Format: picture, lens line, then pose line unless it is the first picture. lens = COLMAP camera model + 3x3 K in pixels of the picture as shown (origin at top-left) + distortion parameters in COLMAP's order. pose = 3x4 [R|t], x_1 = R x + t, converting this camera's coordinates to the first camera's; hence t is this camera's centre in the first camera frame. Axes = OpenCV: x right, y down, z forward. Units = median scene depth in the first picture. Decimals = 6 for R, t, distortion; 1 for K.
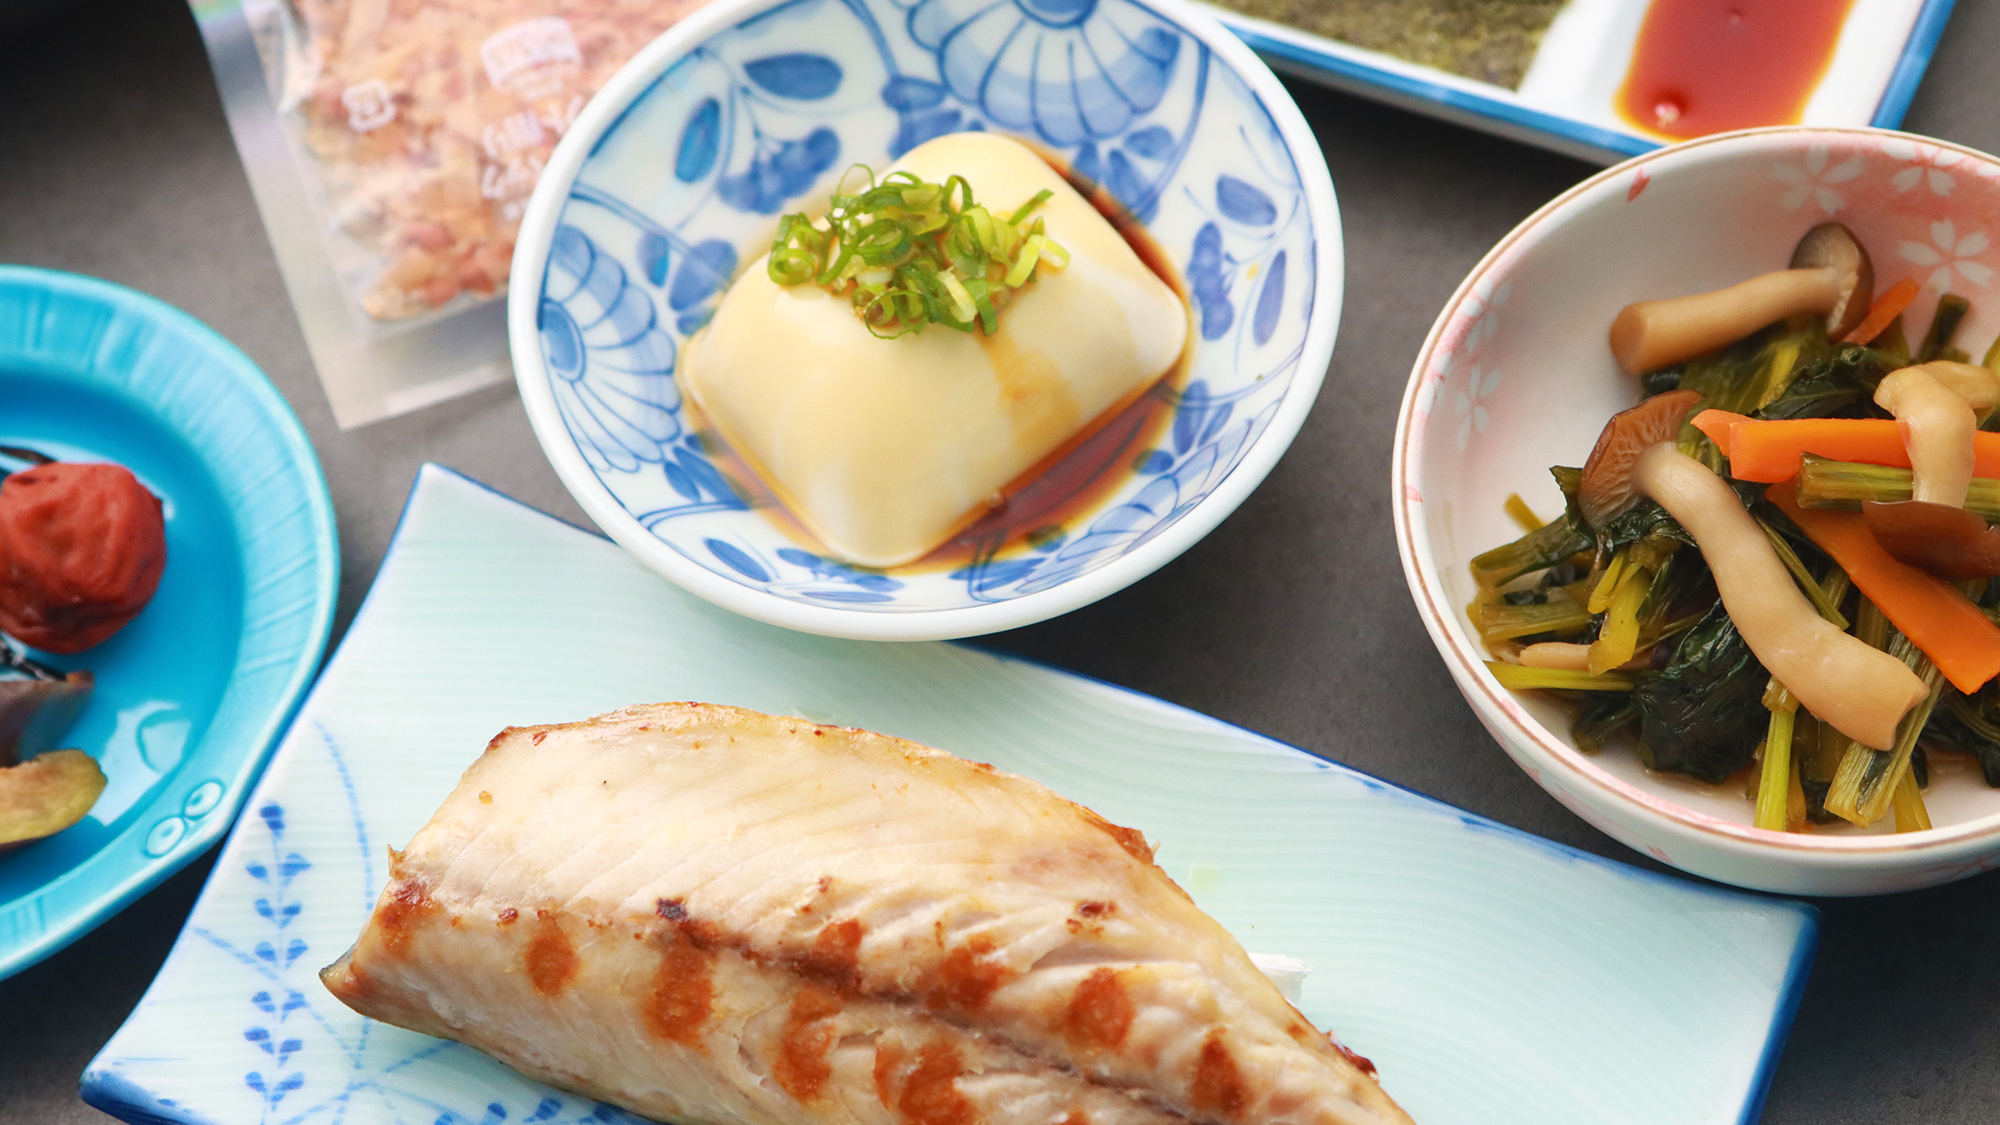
lens RADIAL K [[4679.6, 0, 997.6], [0, 4679.6, 567.2], [0, 0, 1]] dist [0.234367, 0.000000]
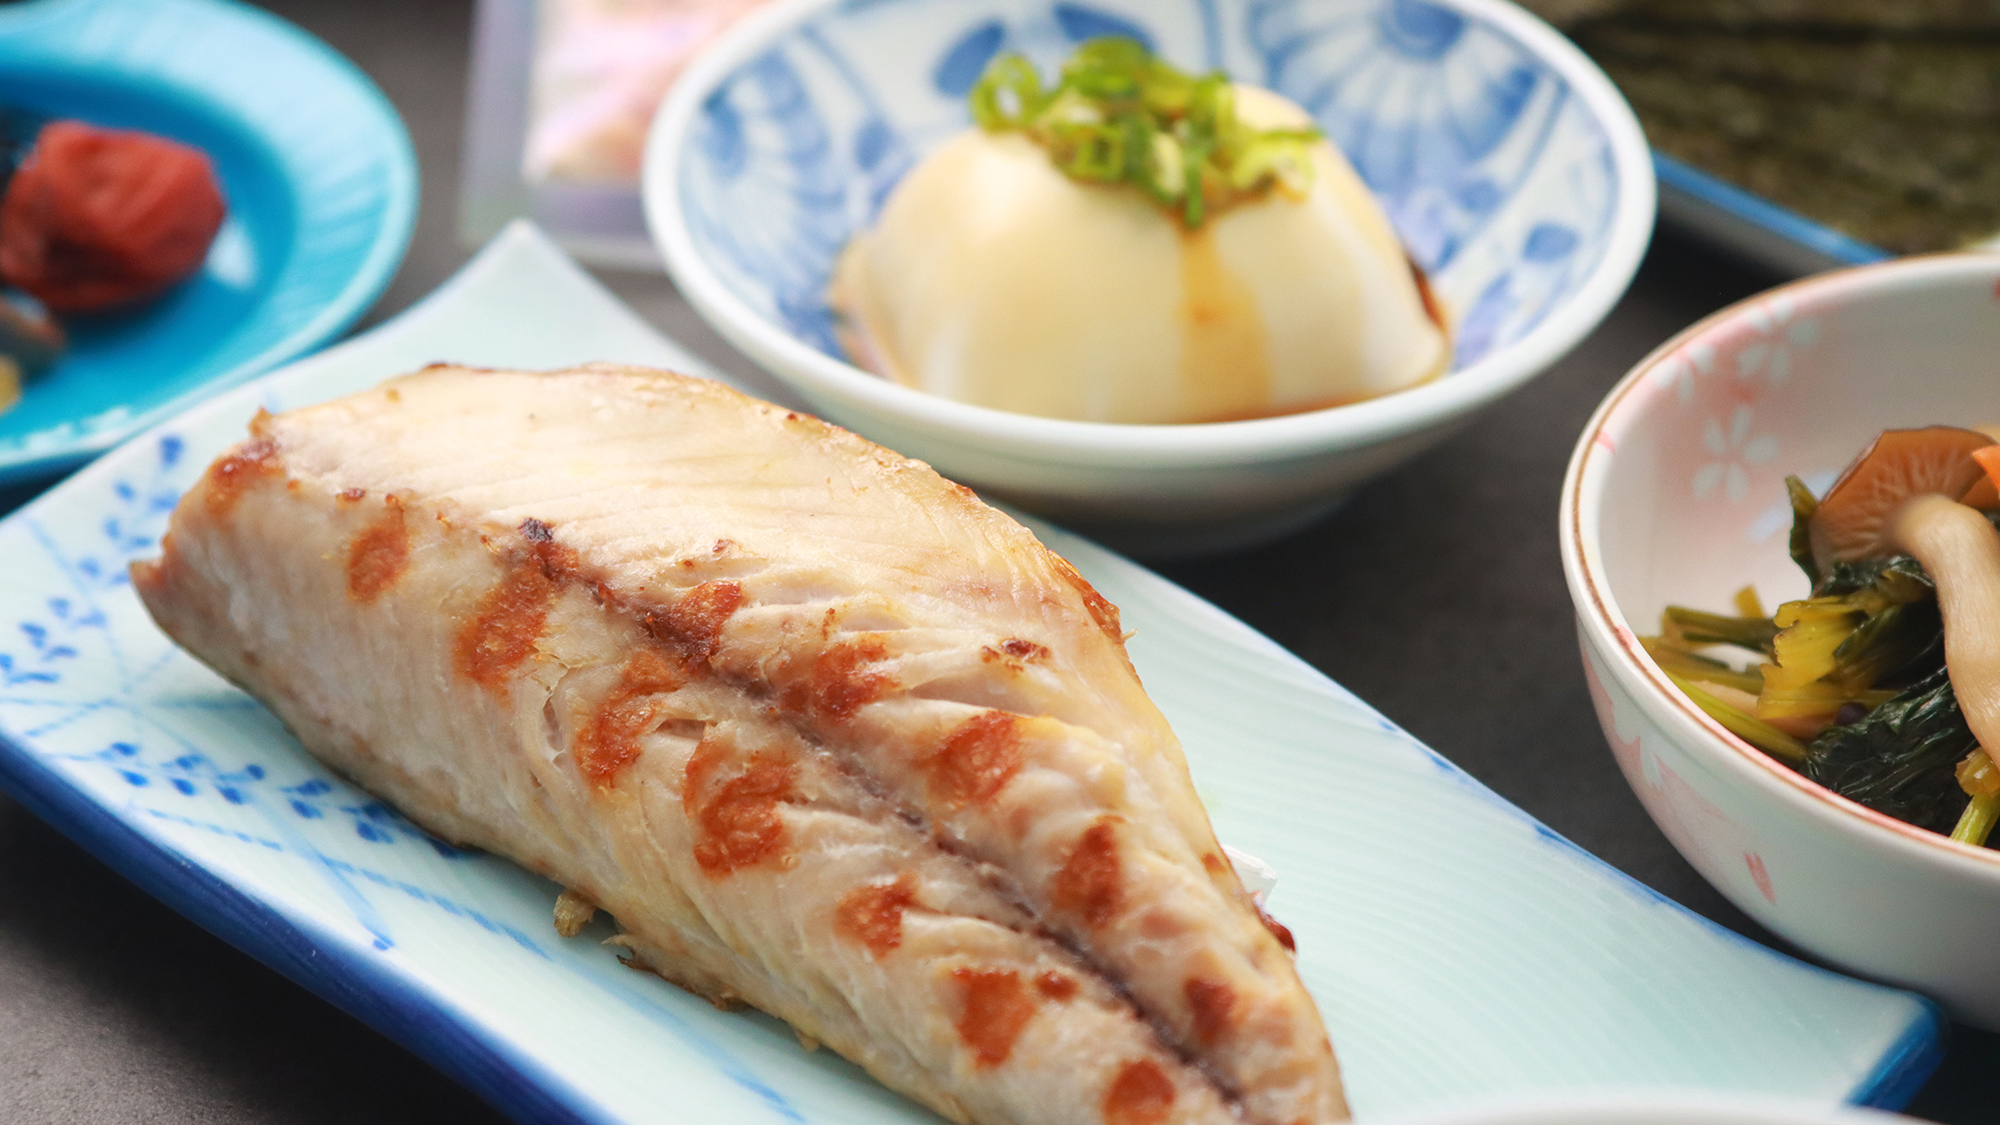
lens RADIAL K [[5254.6, 0, 993.8], [0, 5254.6, 558.3], [0, 0, 1]] dist [0.234914, 0.000000]
pose [[0.926835, 0.271928, -0.258906, 0.236439], [-0.359464, 0.841813, -0.402662, 0.410327], [0.108456, 0.466268, 0.877970, 0.221246]]
